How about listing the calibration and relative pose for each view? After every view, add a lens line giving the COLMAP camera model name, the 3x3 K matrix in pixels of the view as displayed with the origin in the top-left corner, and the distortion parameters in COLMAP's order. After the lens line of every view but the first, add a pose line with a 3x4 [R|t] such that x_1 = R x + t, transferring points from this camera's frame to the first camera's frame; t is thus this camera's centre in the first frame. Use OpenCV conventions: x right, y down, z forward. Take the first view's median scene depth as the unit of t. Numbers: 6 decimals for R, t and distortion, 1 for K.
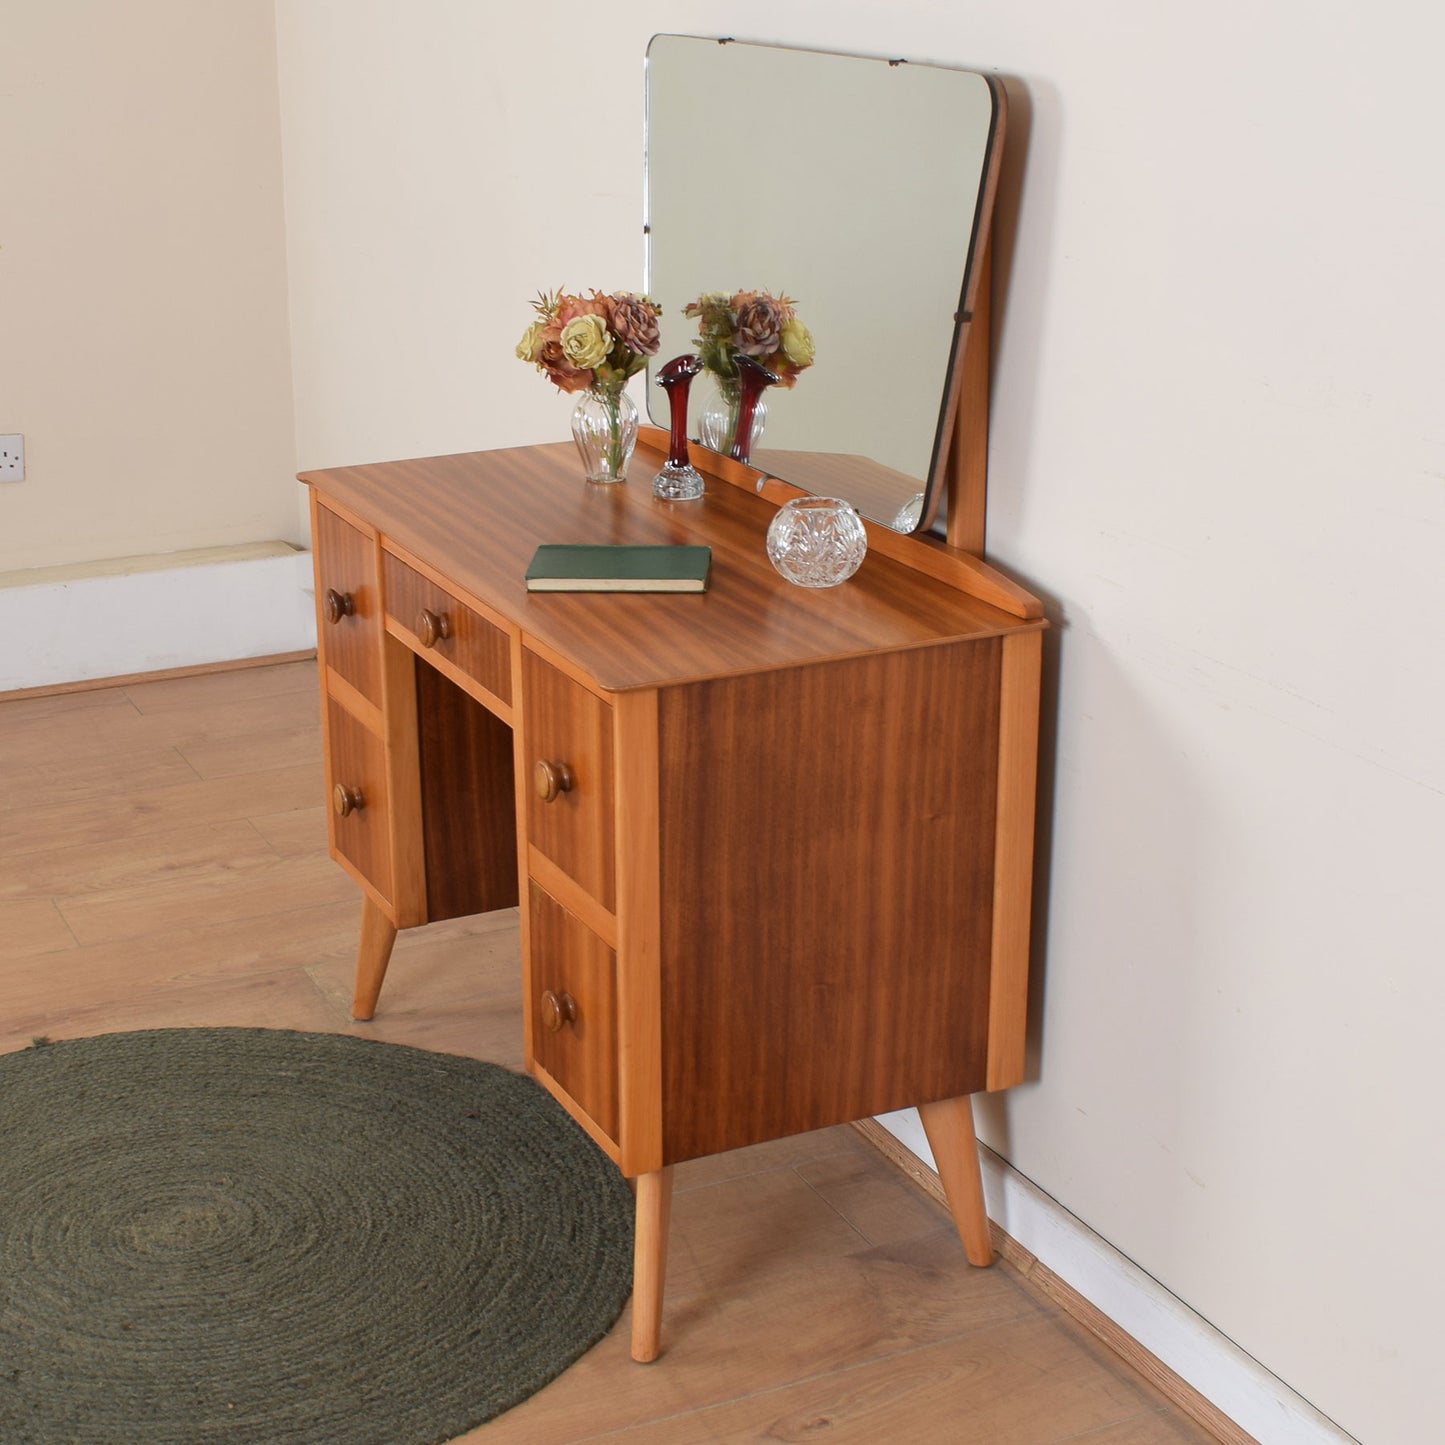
lens RADIAL K [[2575.9, 0, 722.5], [0, 2575.9, 722.5], [0, 0, 1]] dist [-0.076186, -0.090098]
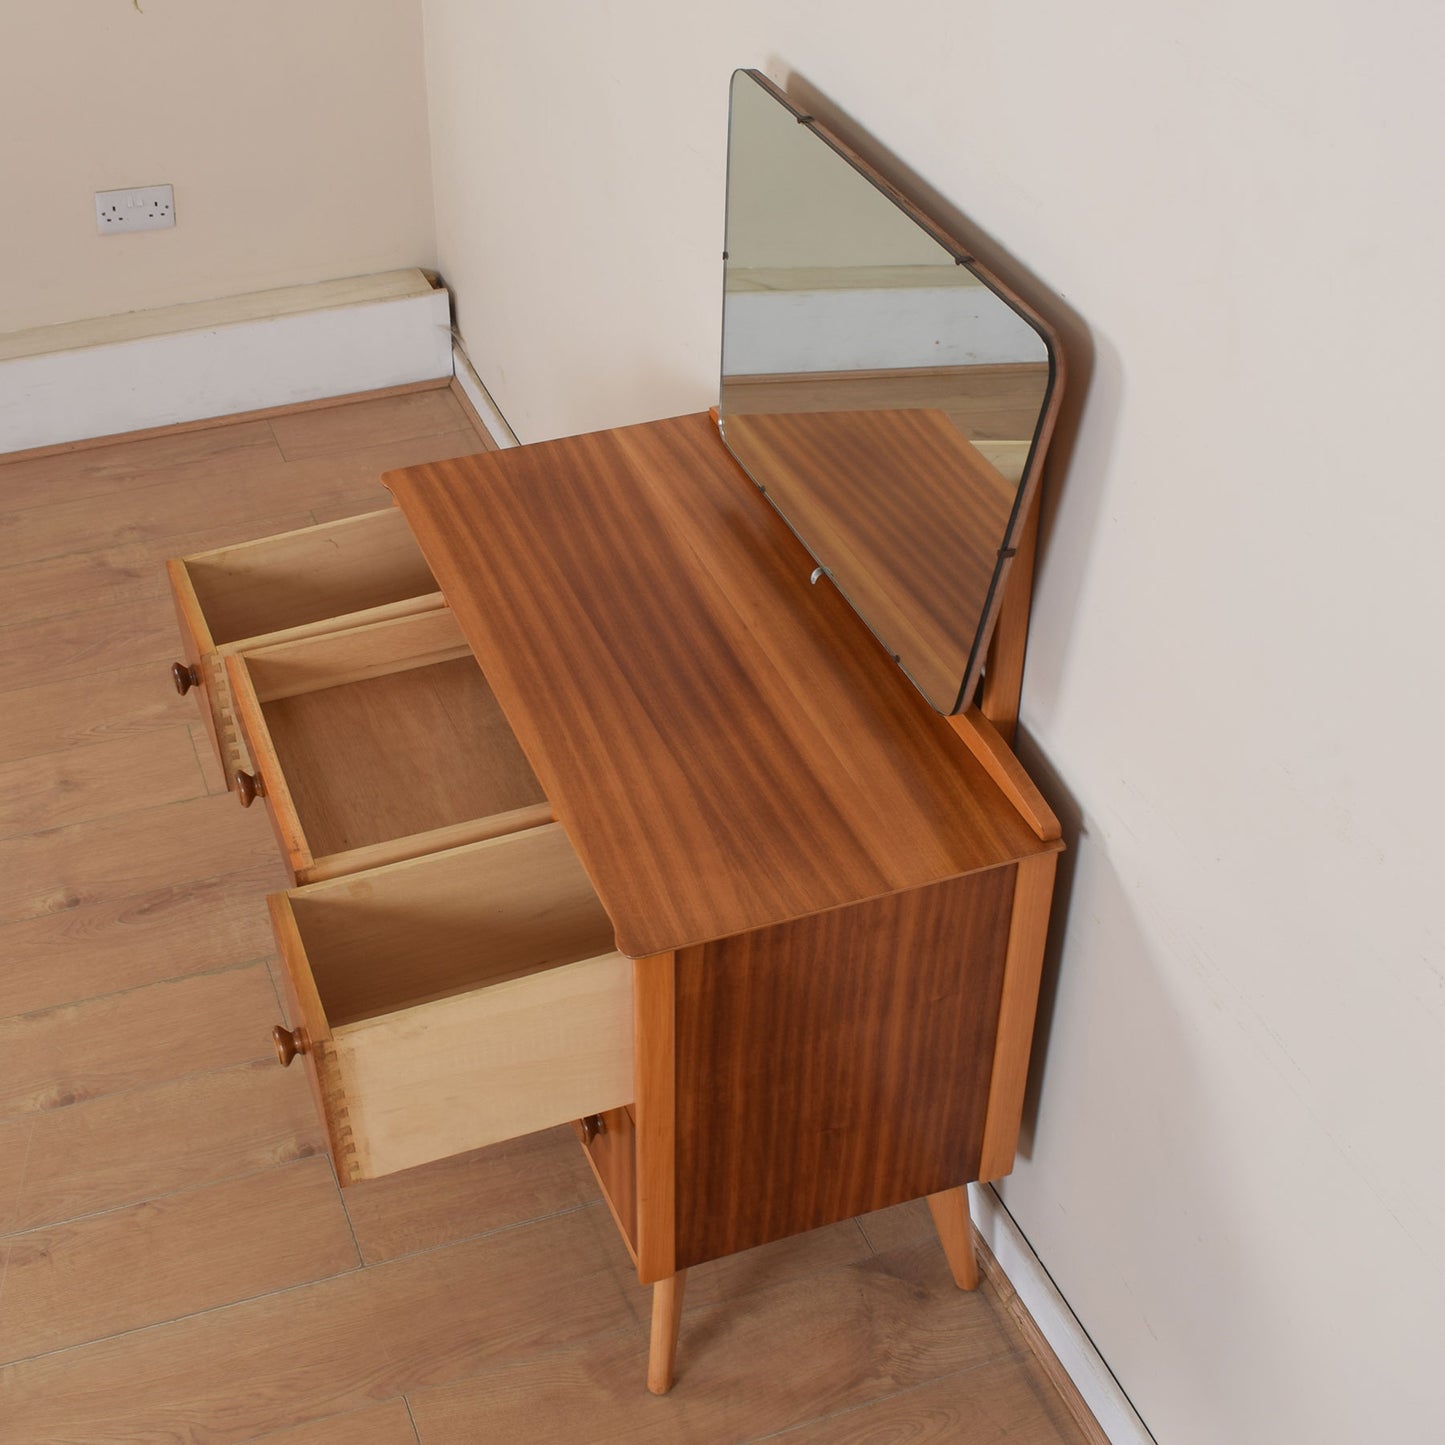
lens RADIAL K [[2212.1, 0, 722.5], [0, 2212.1, 722.5], [0, 0, 1]] dist [-0.064427, -0.115156]
pose [[0.996156, 0.063478, -0.060357, 0.038971], [-0.041329, 0.948164, 0.315084, -0.349543], [0.077229, -0.311378, 0.947143, 0.160909]]
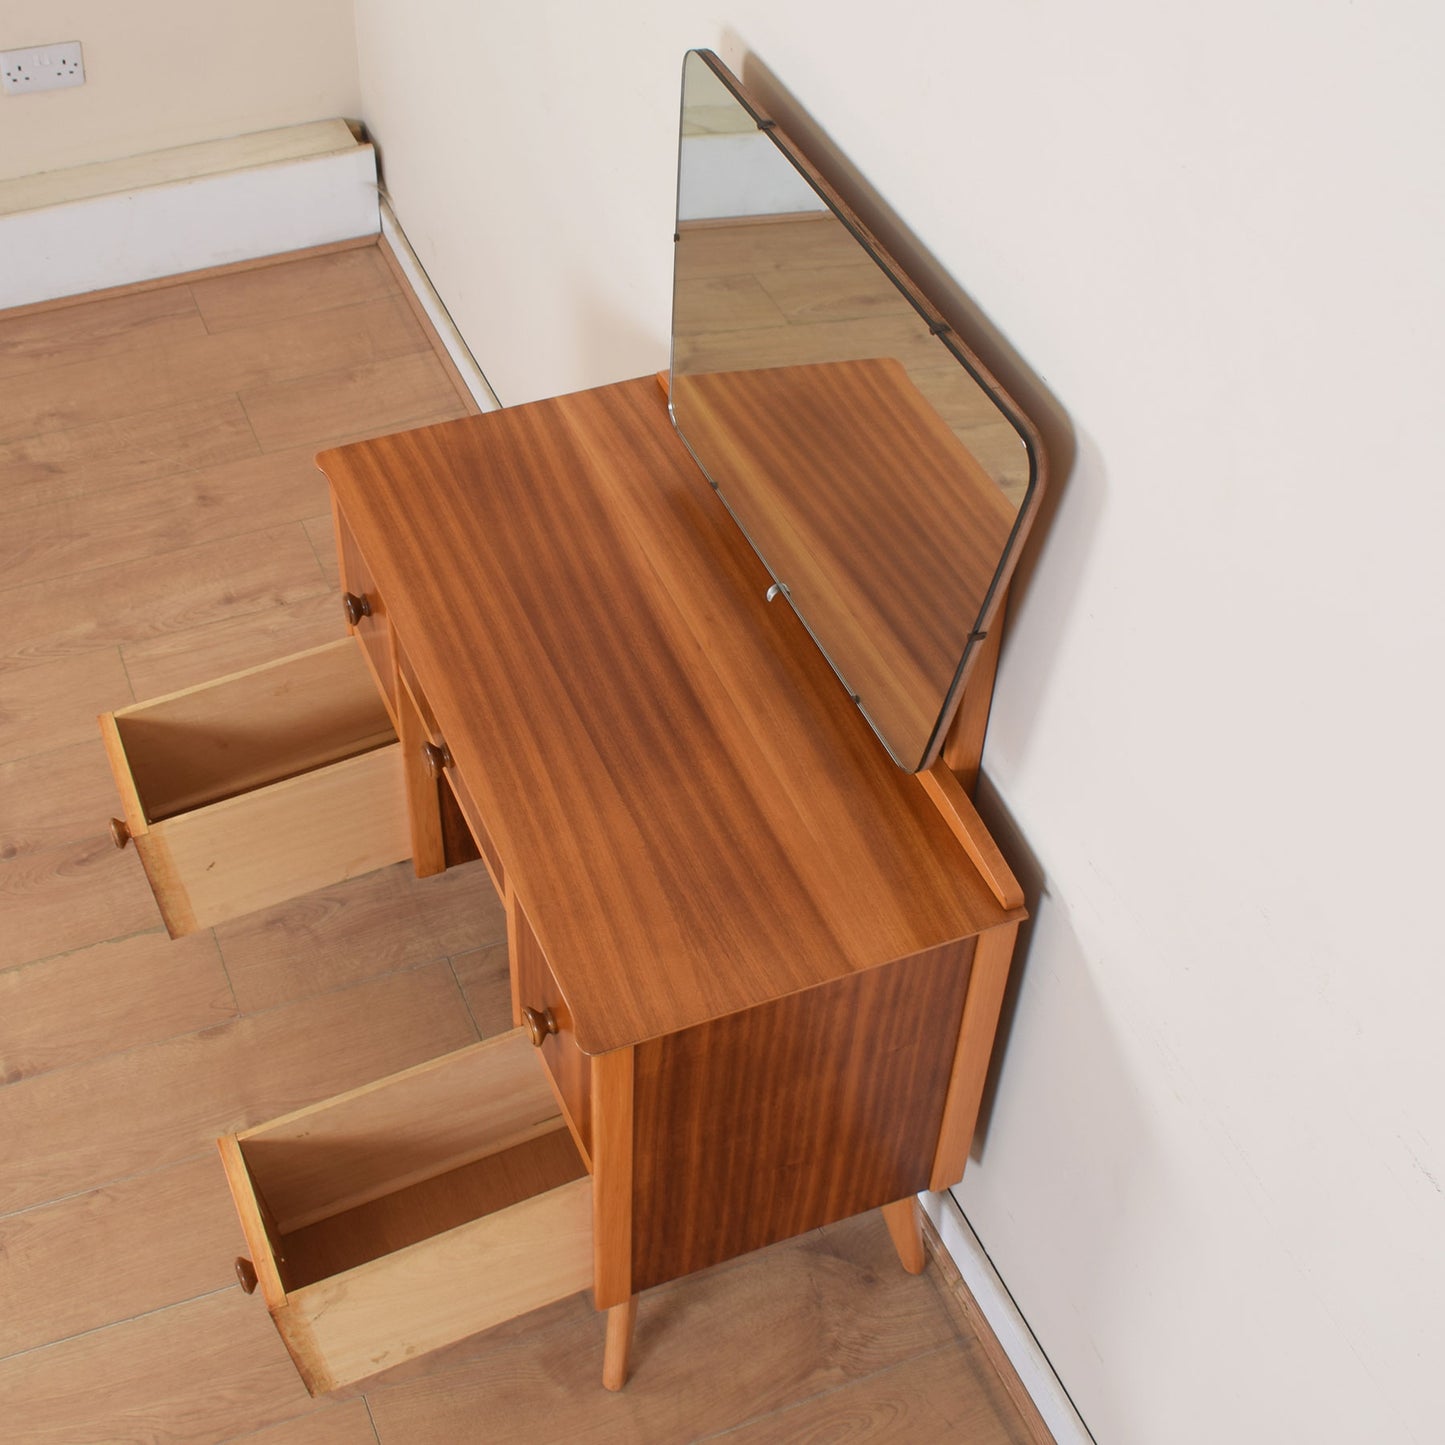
lens RADIAL K [[2180.1, 0, 722.5], [0, 2180.1, 722.5], [0, 0, 1]] dist [-0.079683, -0.037560]
pose [[0.997538, 0.068737, -0.013888, 0.012501], [-0.055132, 0.891107, 0.450431, -0.474657], [0.043337, -0.448557, 0.892703, 0.253050]]
